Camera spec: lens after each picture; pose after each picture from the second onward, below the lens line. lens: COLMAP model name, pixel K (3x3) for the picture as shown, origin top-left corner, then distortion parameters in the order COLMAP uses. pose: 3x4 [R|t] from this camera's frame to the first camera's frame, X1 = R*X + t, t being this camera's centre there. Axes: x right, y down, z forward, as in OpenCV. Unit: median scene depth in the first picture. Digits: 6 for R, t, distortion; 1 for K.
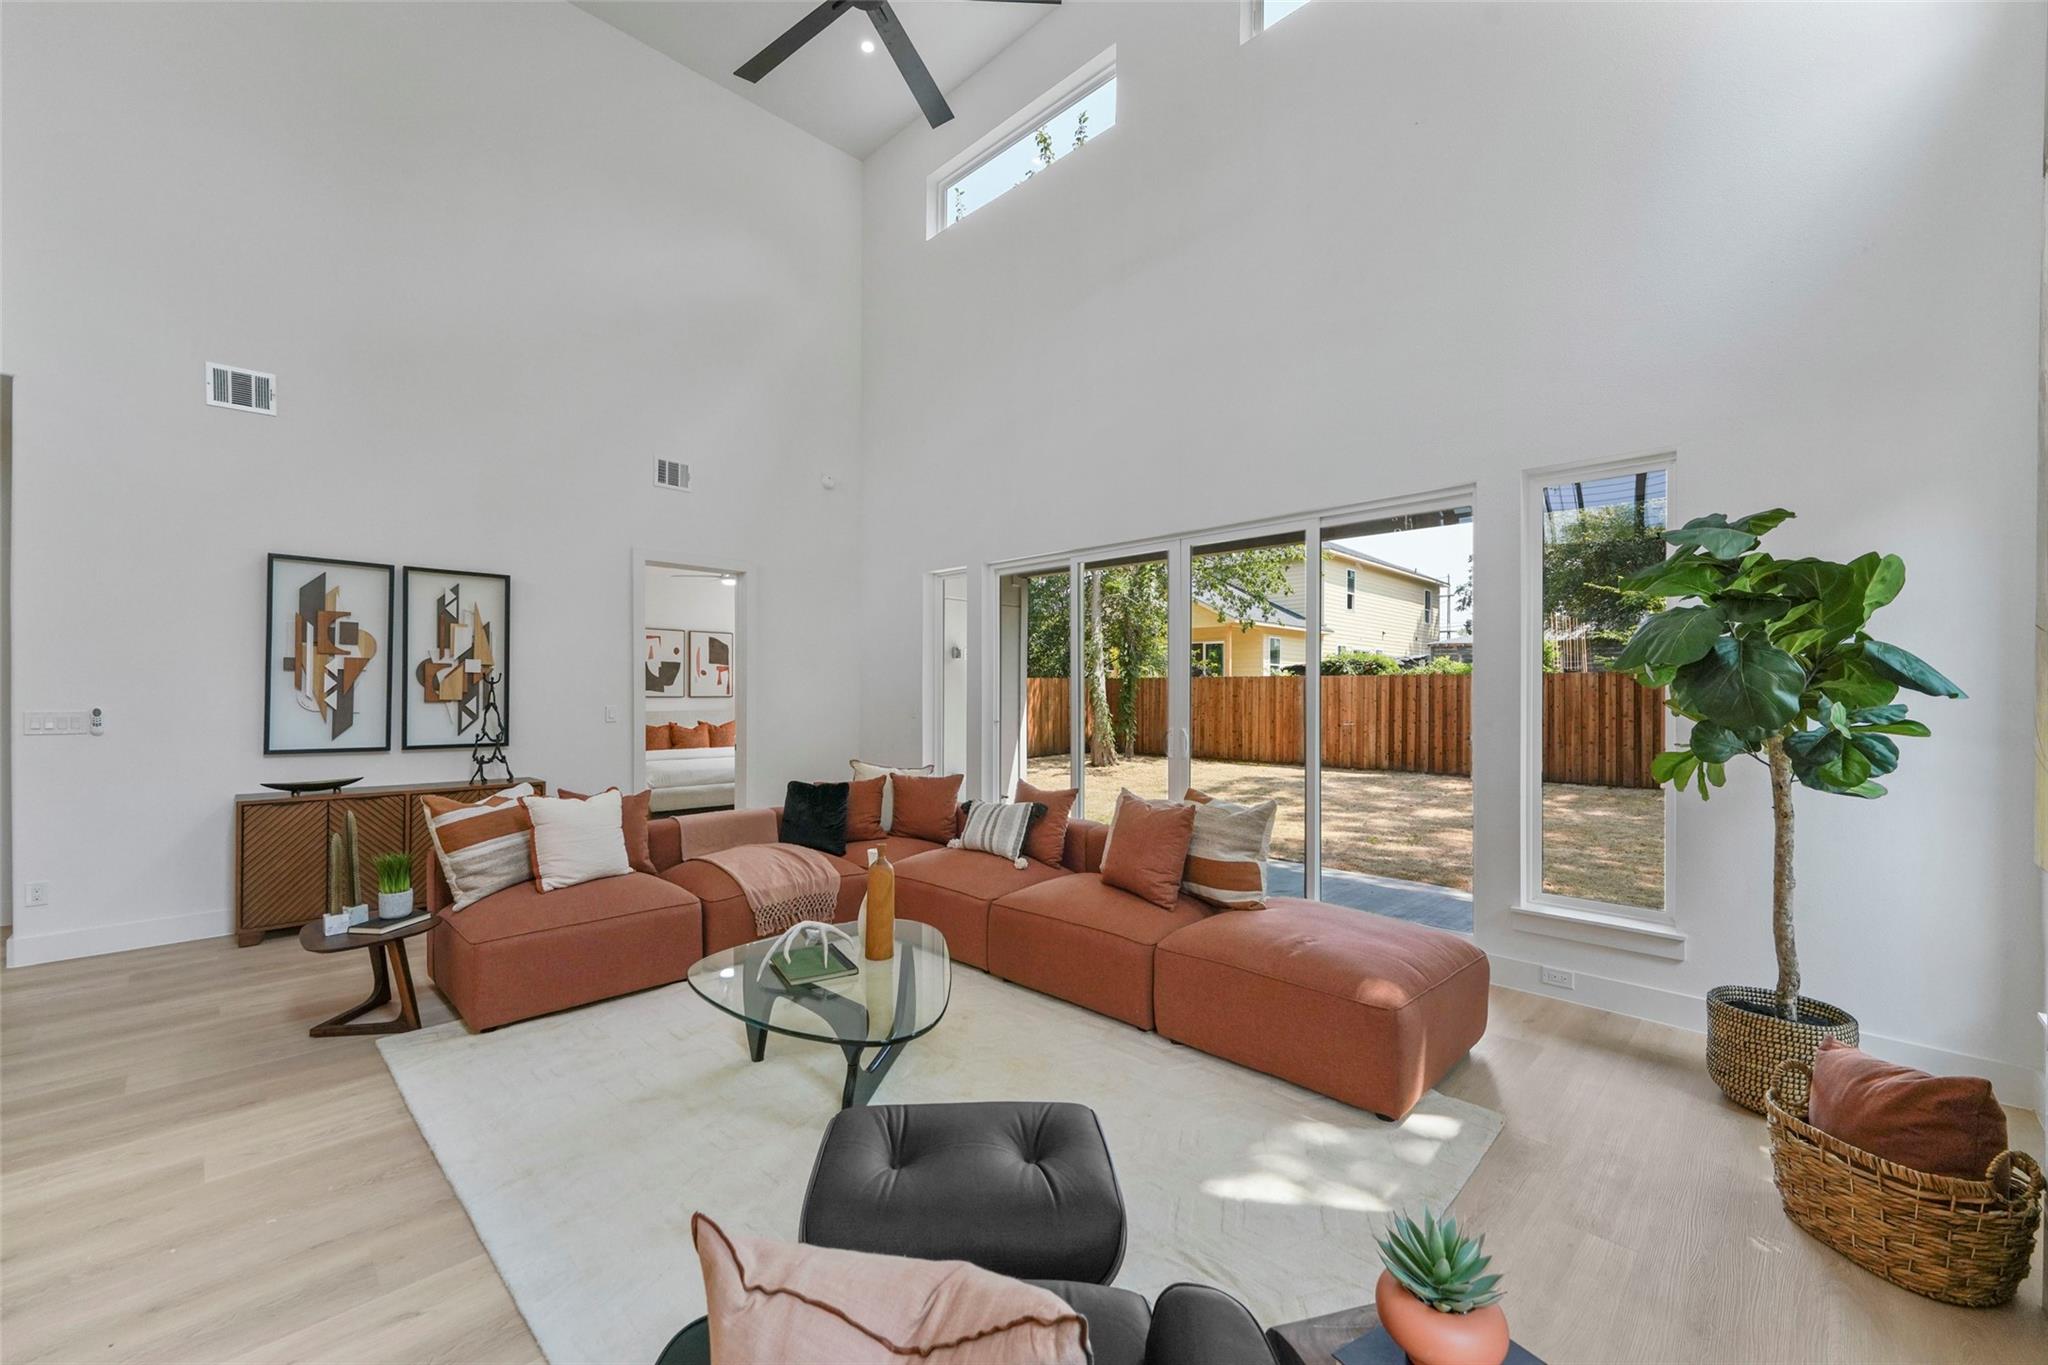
lens RADIAL K [[815.2, 0, 1005.2], [0, 815.2, 687.5], [0, 0, 1]] dist [0.002353, 0.000176]
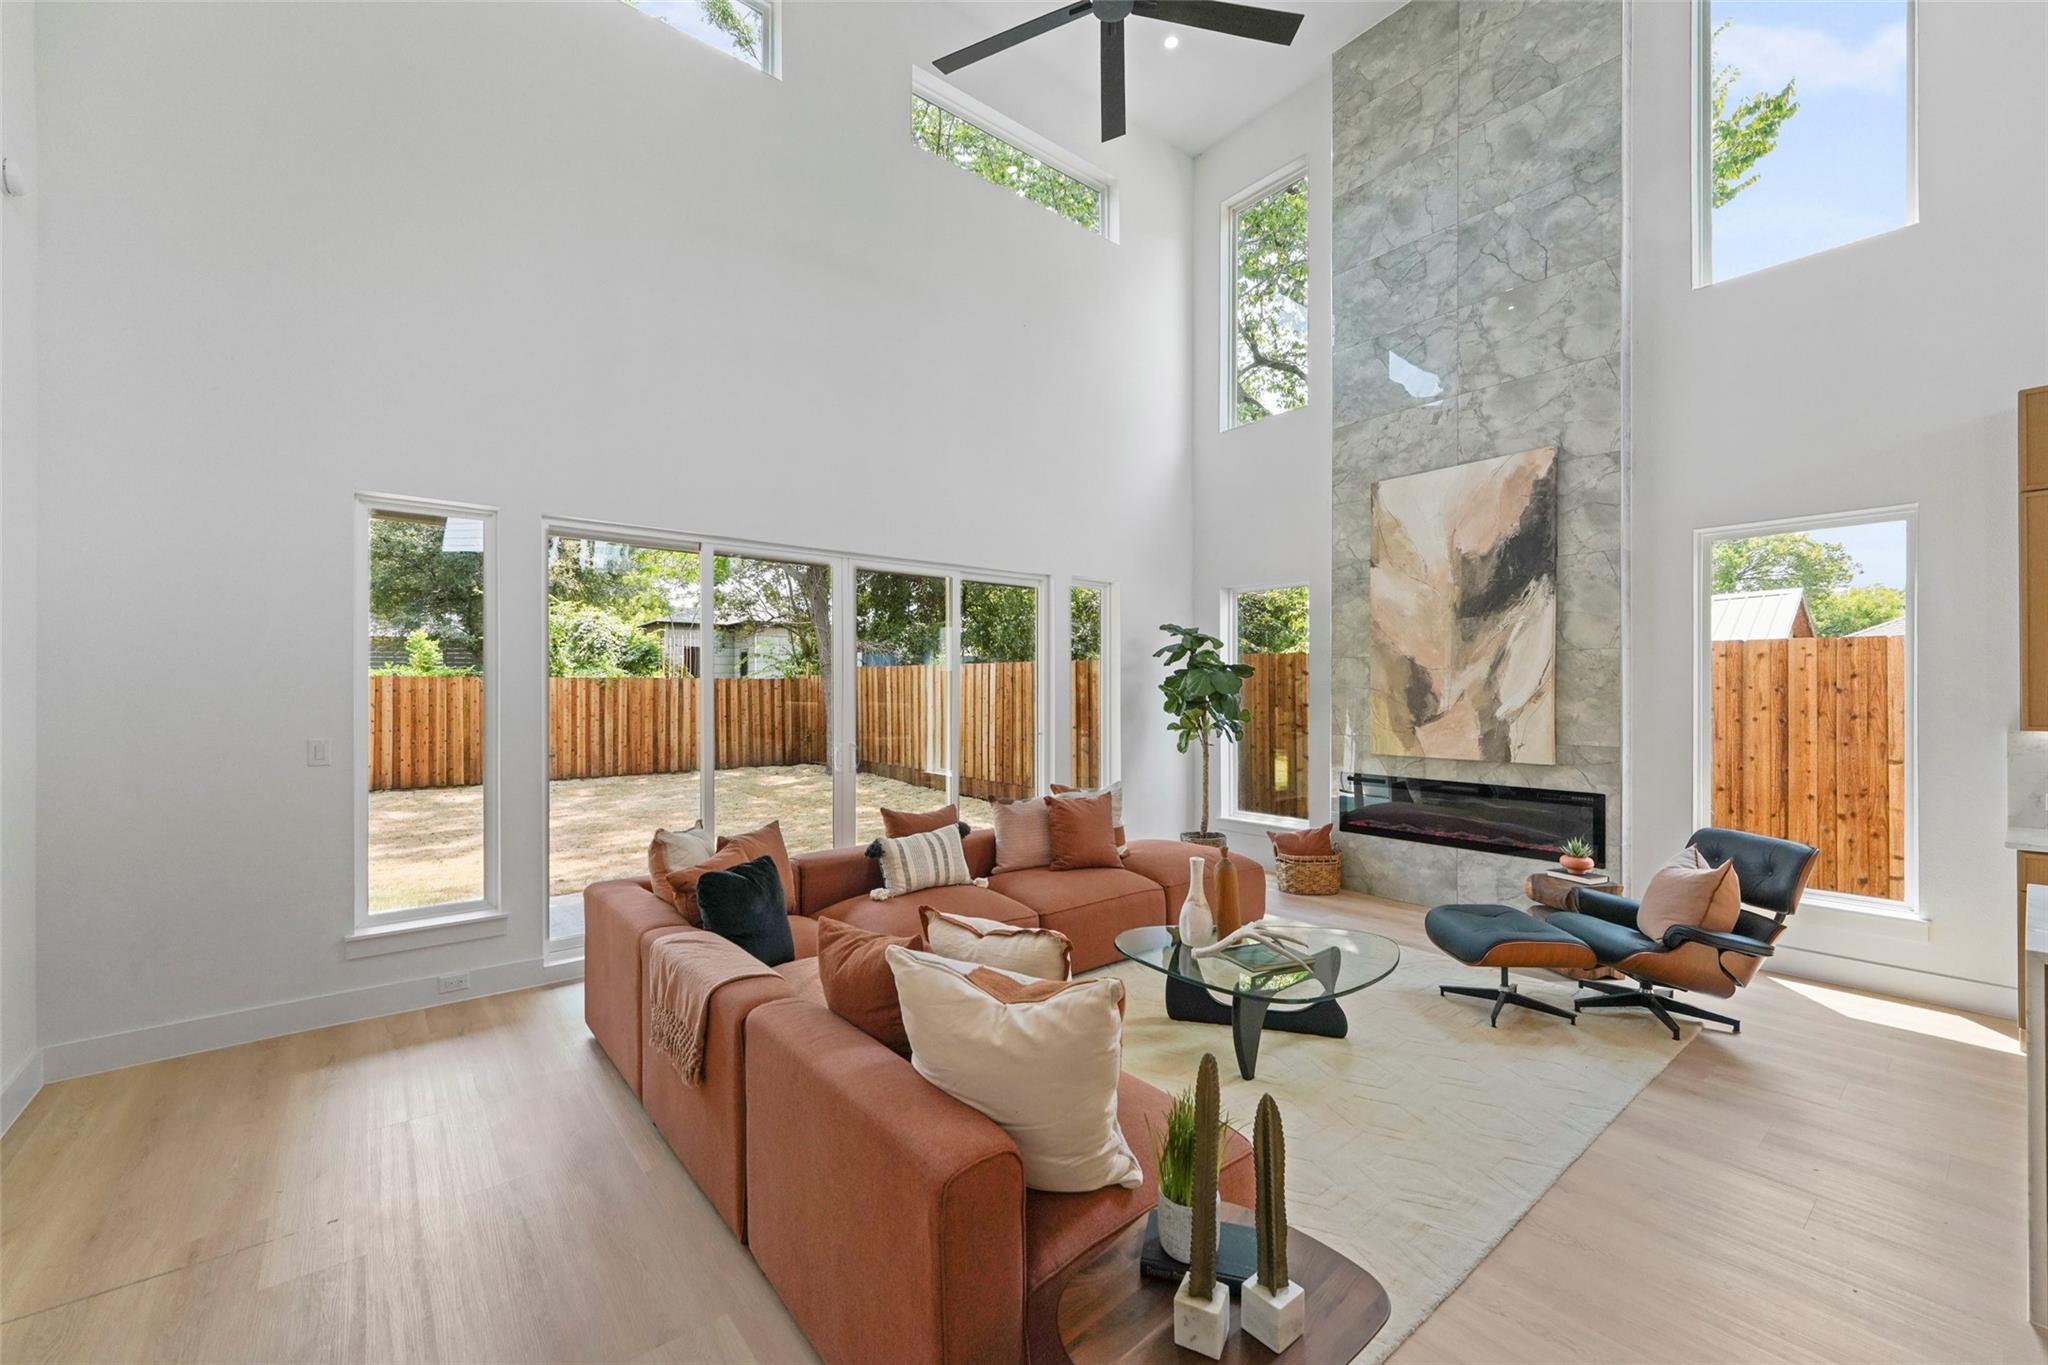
lens RADIAL K [[815.2, 0, 1013.5], [0, 815.2, 692.1], [0, 0, 1]] dist [0.002353, 0.000176]
pose [[0.118986, -0.000709, 0.992896, -0.290913], [-0.001270, 0.999999, 0.000866, -0.000307], [-0.992895, -0.001364, 0.118985, 0.280190]]
